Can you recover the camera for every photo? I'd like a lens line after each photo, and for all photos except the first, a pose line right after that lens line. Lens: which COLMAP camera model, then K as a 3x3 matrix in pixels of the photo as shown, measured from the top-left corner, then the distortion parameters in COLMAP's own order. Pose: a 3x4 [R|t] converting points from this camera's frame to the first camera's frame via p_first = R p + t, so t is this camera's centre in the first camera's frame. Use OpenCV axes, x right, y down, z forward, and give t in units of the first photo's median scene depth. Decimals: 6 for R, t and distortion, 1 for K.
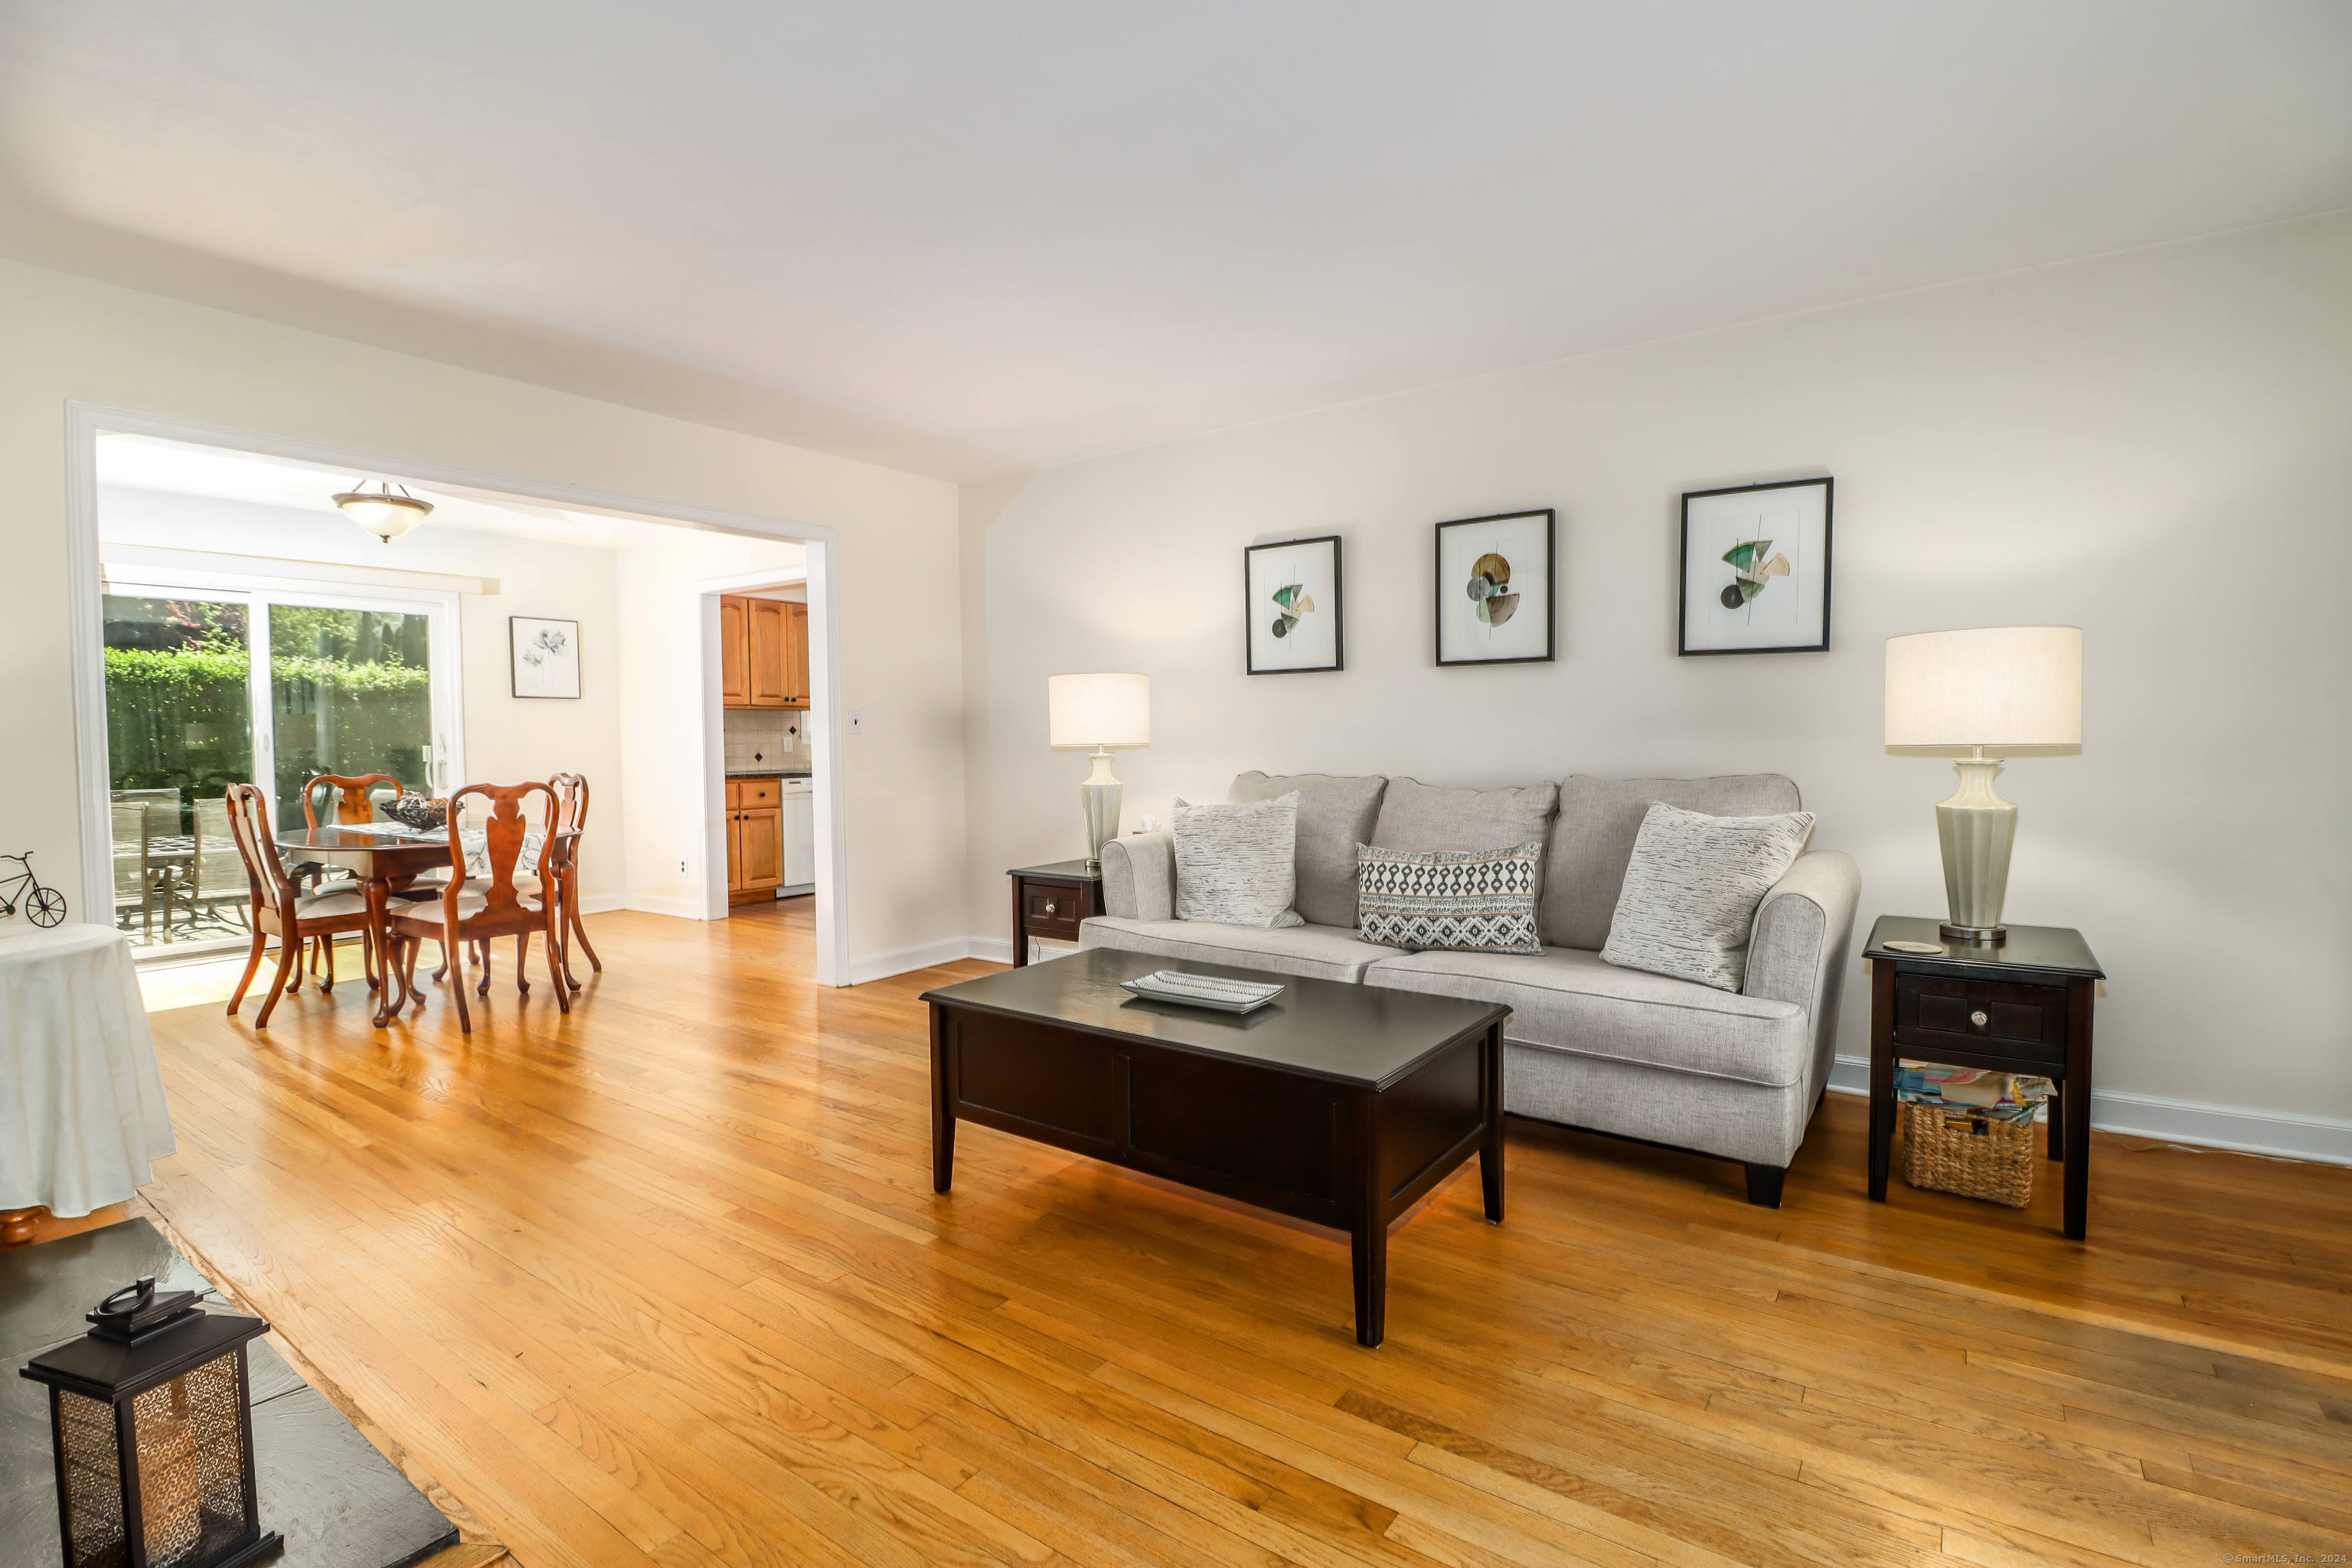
lens RADIAL K [[1091.5, 0, 1177.4], [0, 1091.5, 771.8], [0, 0, 1]] dist [-0.003312, -0.012146]
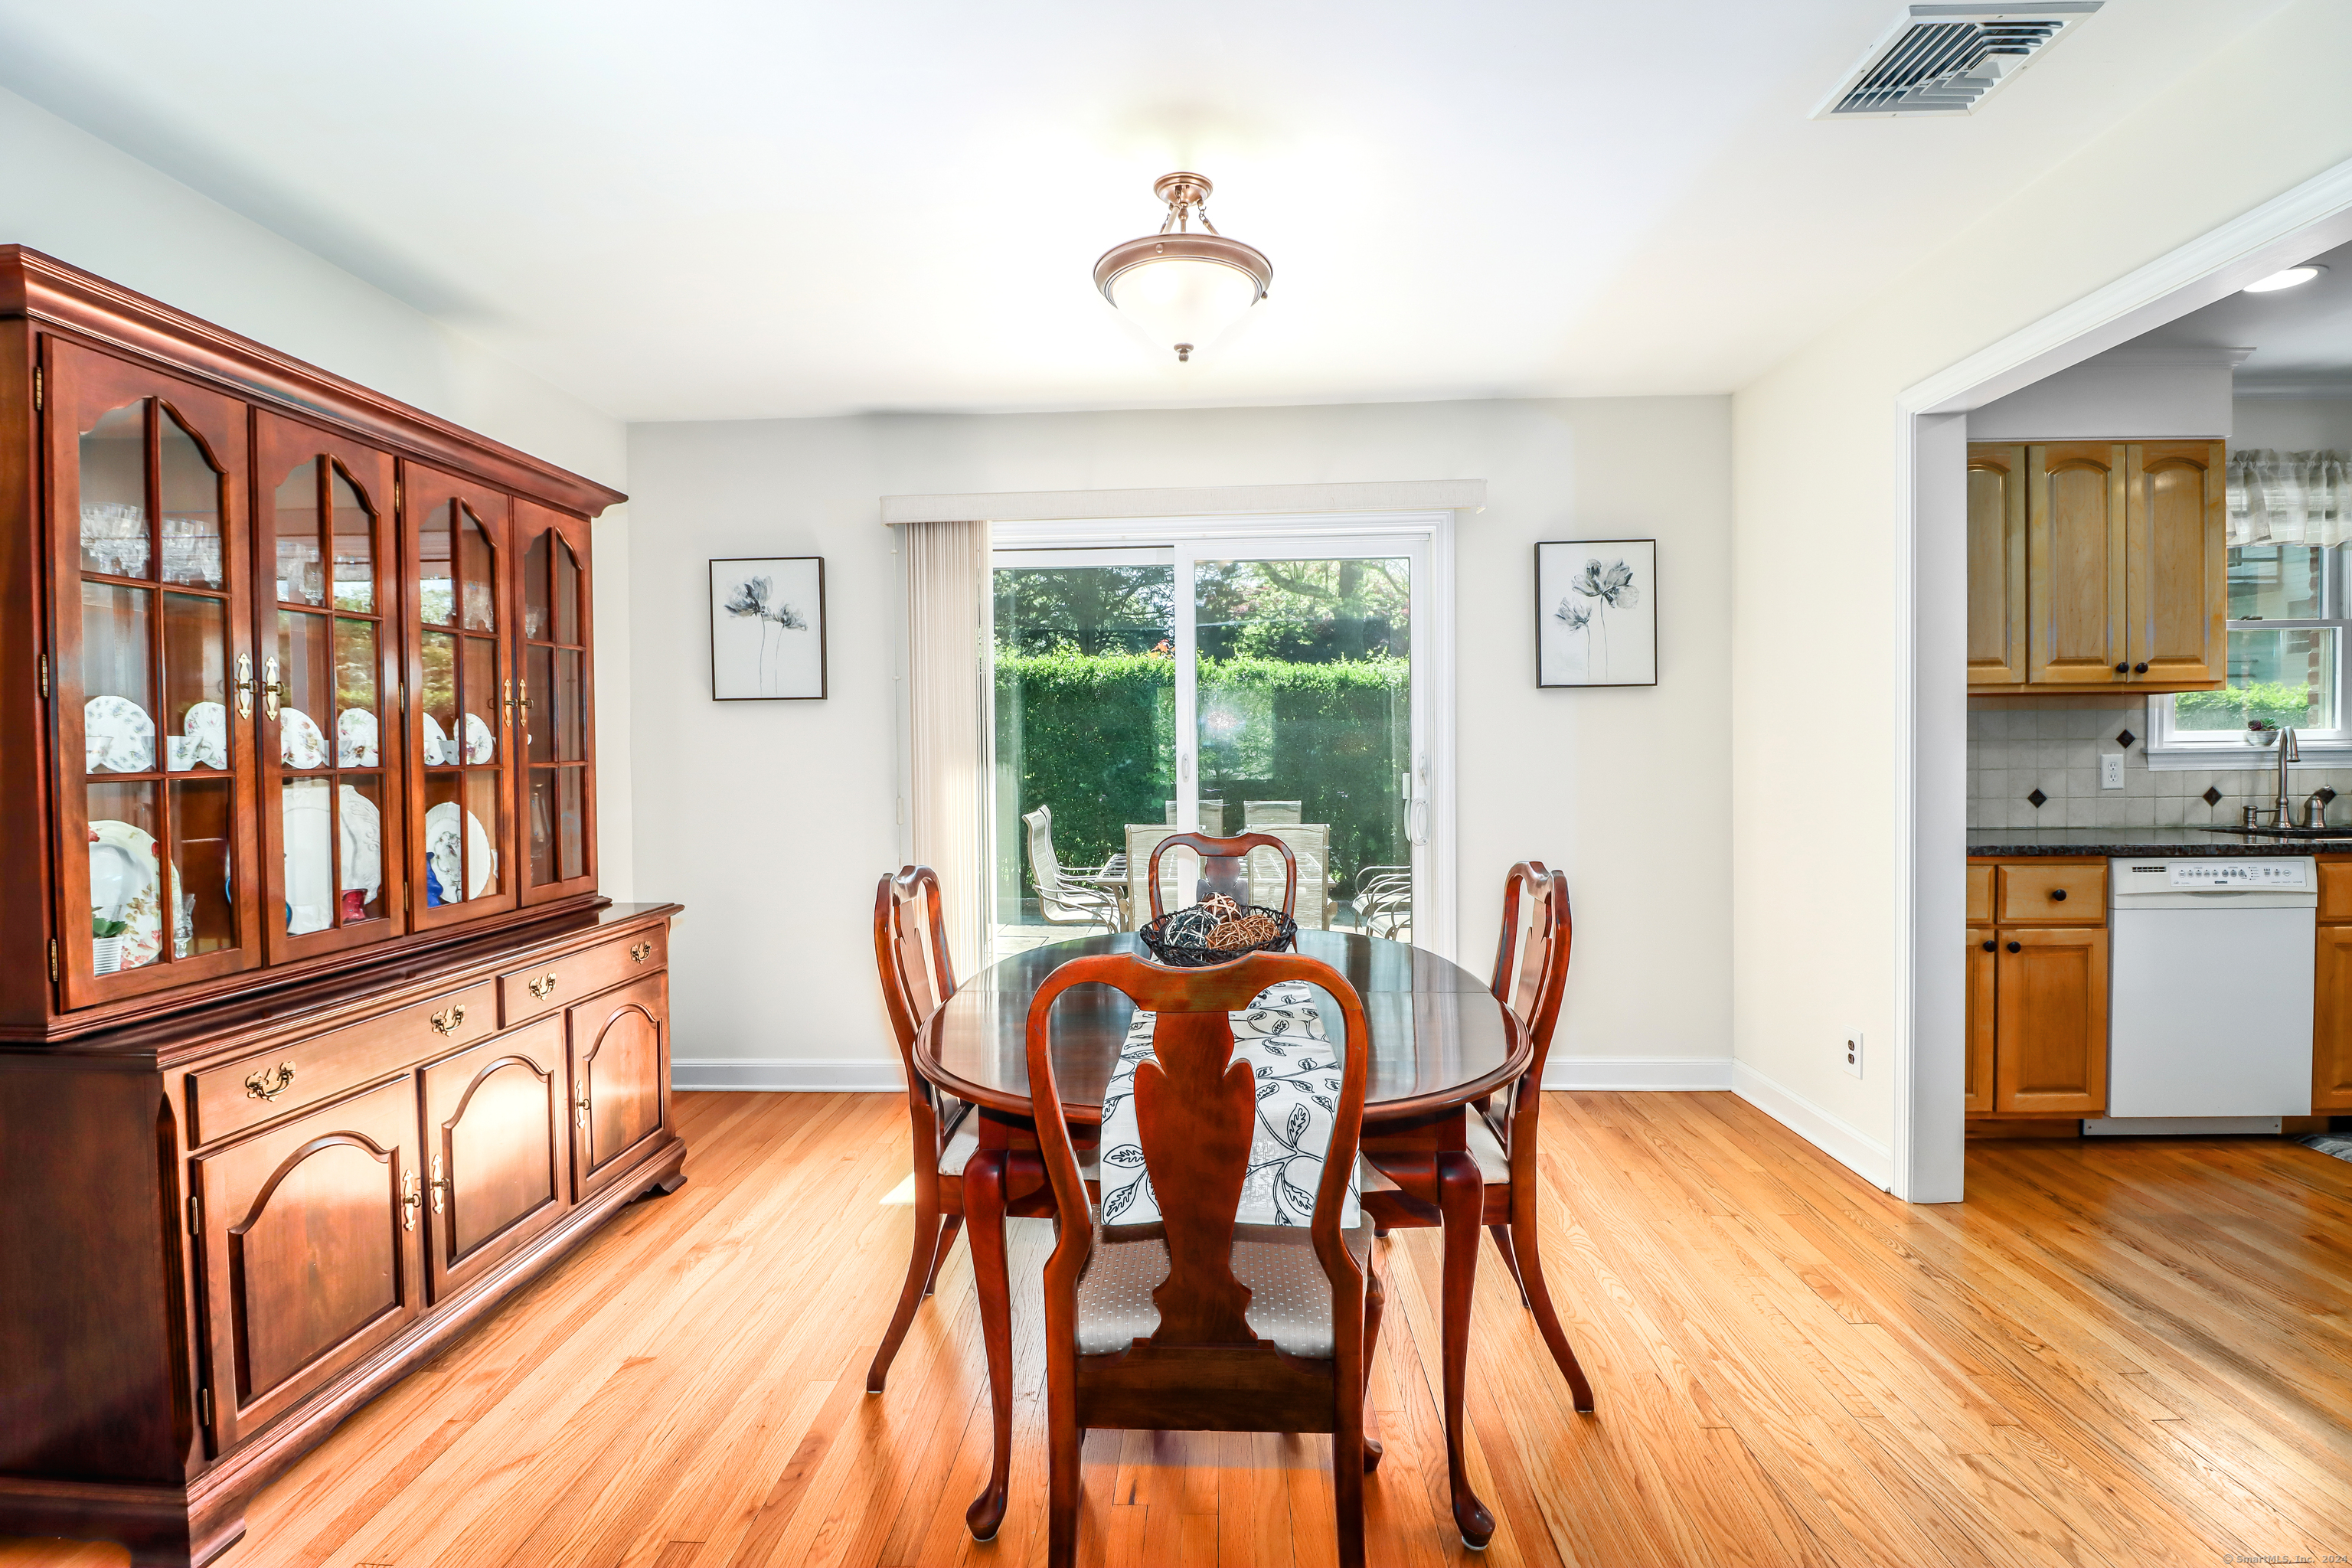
lens RADIAL K [[1091.5, 0, 1177.4], [0, 1091.5, 771.8], [0, 0, 1]] dist [-0.003312, -0.012146]
pose [[0.543548, 0.020711, -0.839123, -0.234067], [-0.020536, 0.999724, 0.011373, -0.027044], [0.839127, 0.011050, 0.543823, 0.527191]]
